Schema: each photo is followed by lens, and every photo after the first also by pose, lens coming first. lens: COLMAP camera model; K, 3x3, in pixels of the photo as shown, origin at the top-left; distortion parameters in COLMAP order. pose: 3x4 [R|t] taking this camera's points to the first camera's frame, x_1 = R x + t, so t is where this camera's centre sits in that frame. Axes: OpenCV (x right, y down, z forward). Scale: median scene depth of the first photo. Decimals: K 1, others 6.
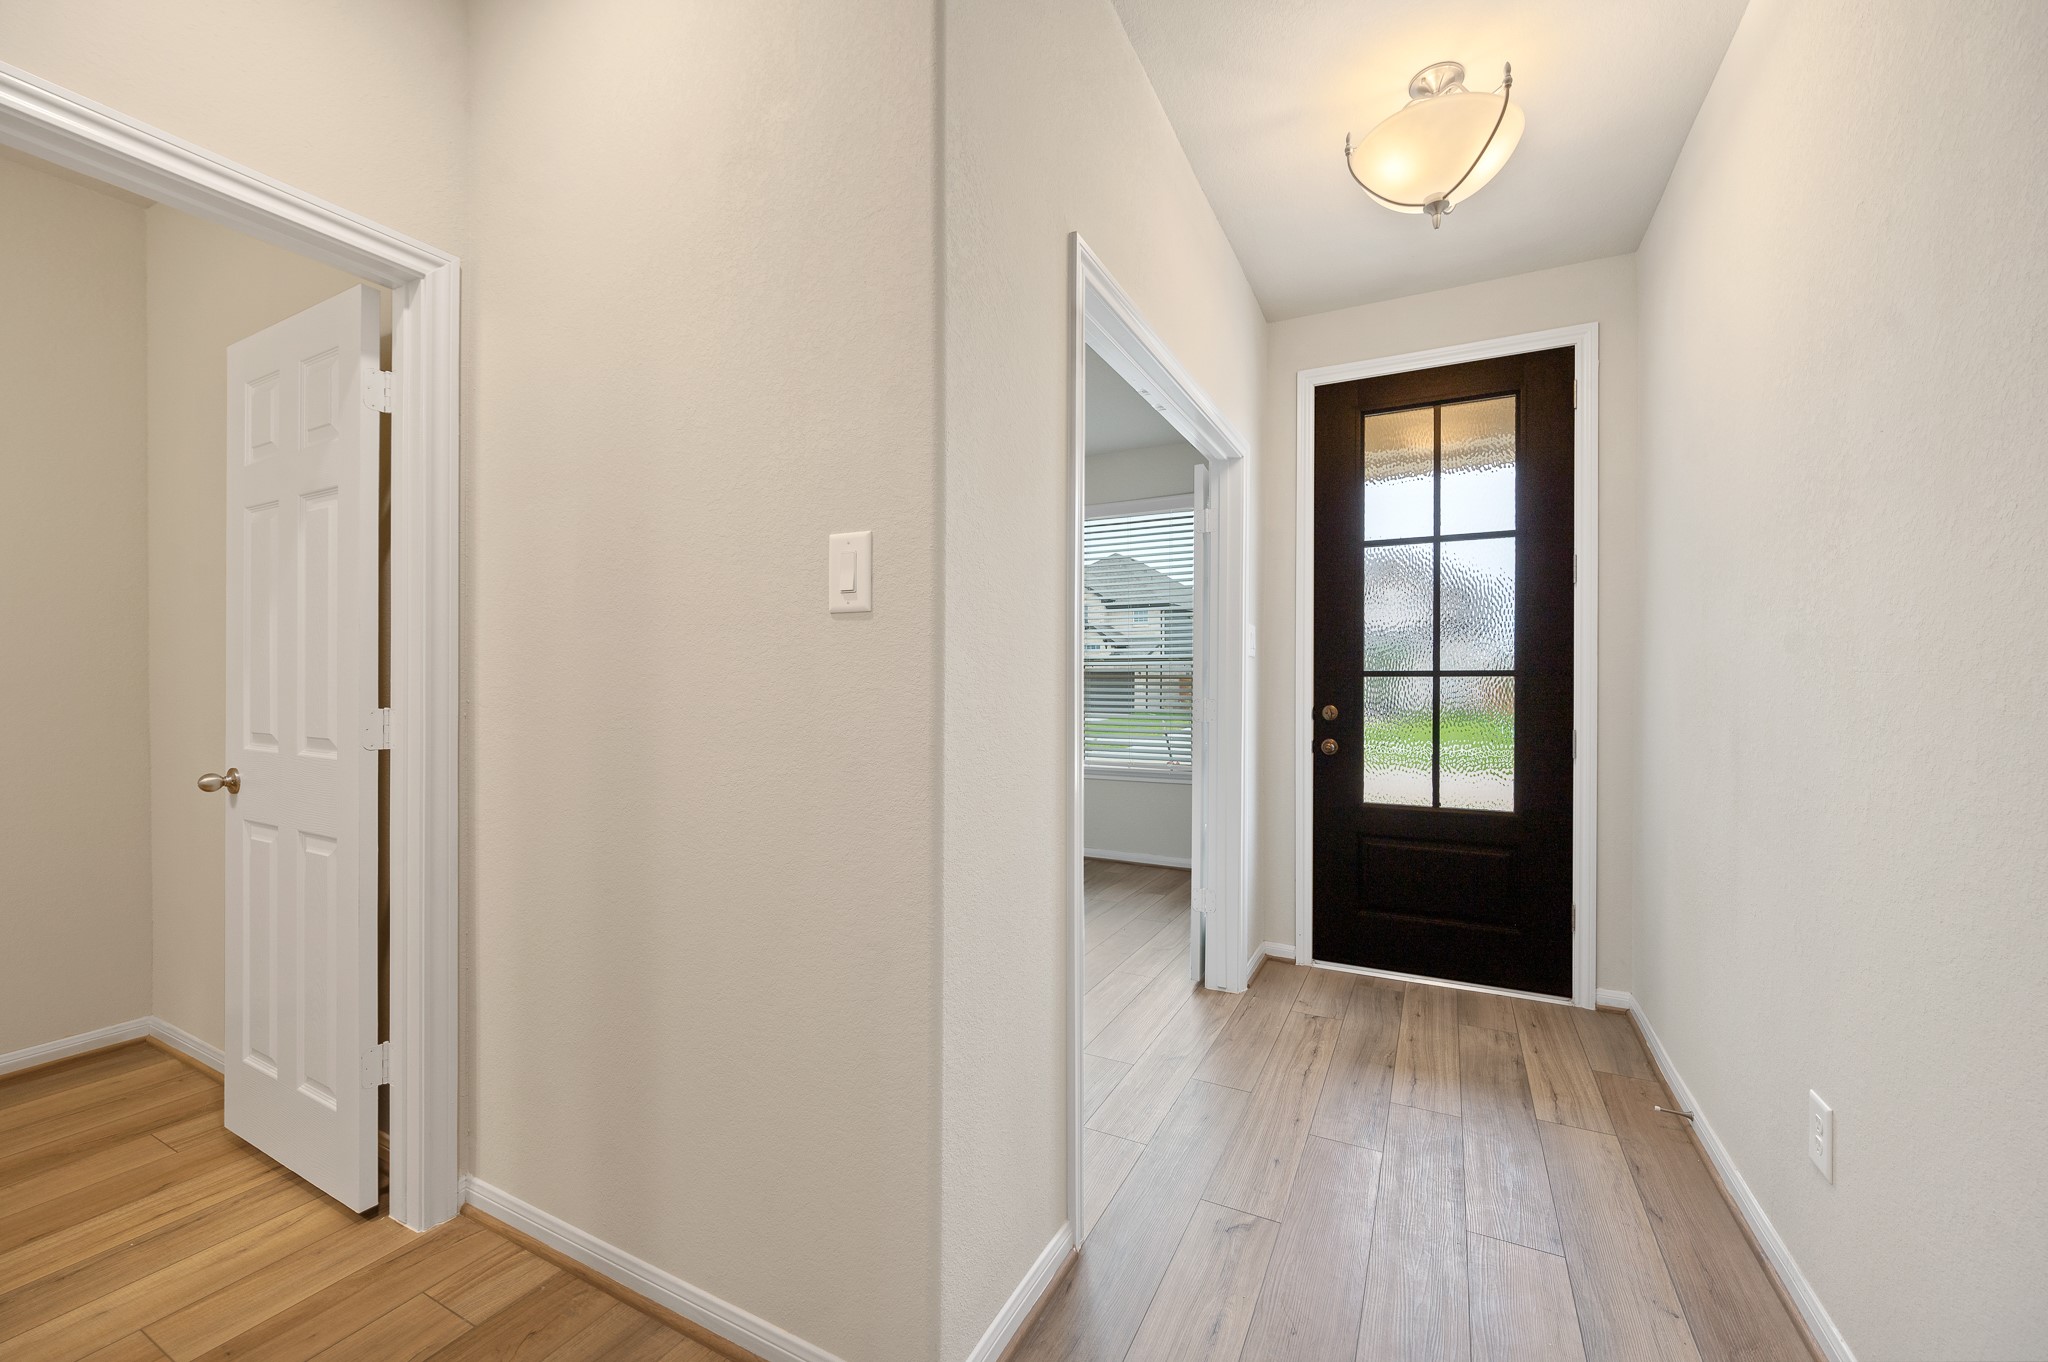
lens RADIAL K [[809.4, 0, 1019.8], [0, 809.4, 682.8], [0, 0, 1]] dist [0.002164, -0.000003]
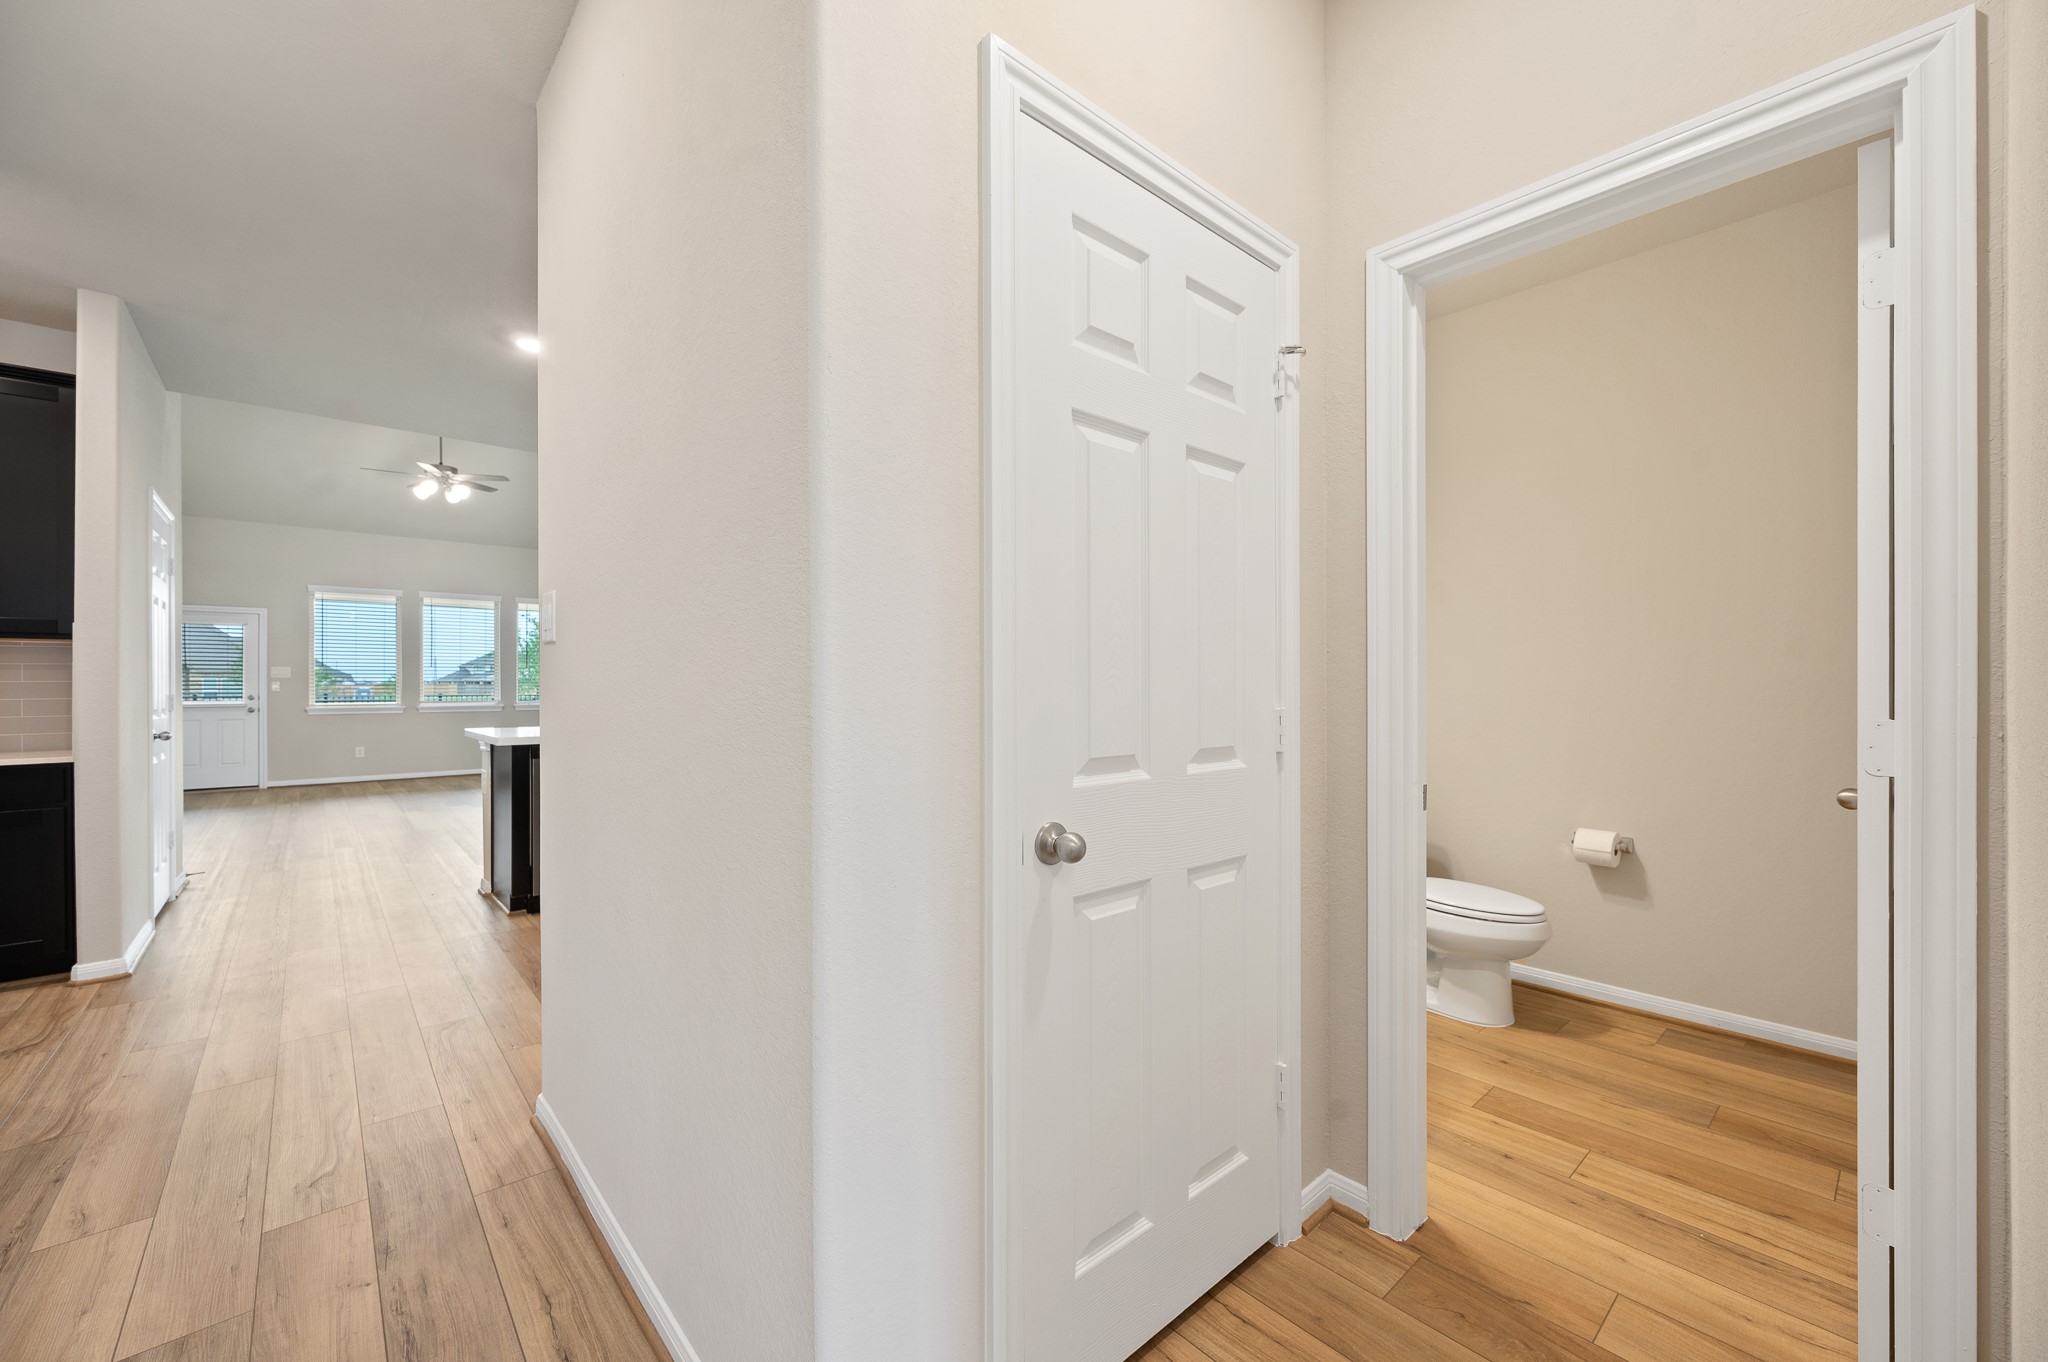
lens RADIAL K [[809.4, 0, 1028.5], [0, 809.4, 684.3], [0, 0, 1]] dist [0.002164, -0.000003]
pose [[-0.351176, -0.000228, -0.936310, 0.153141], [-0.000619, 1.000000, -0.000011, 0.000129], [0.936309, 0.000576, -0.351176, 0.550135]]
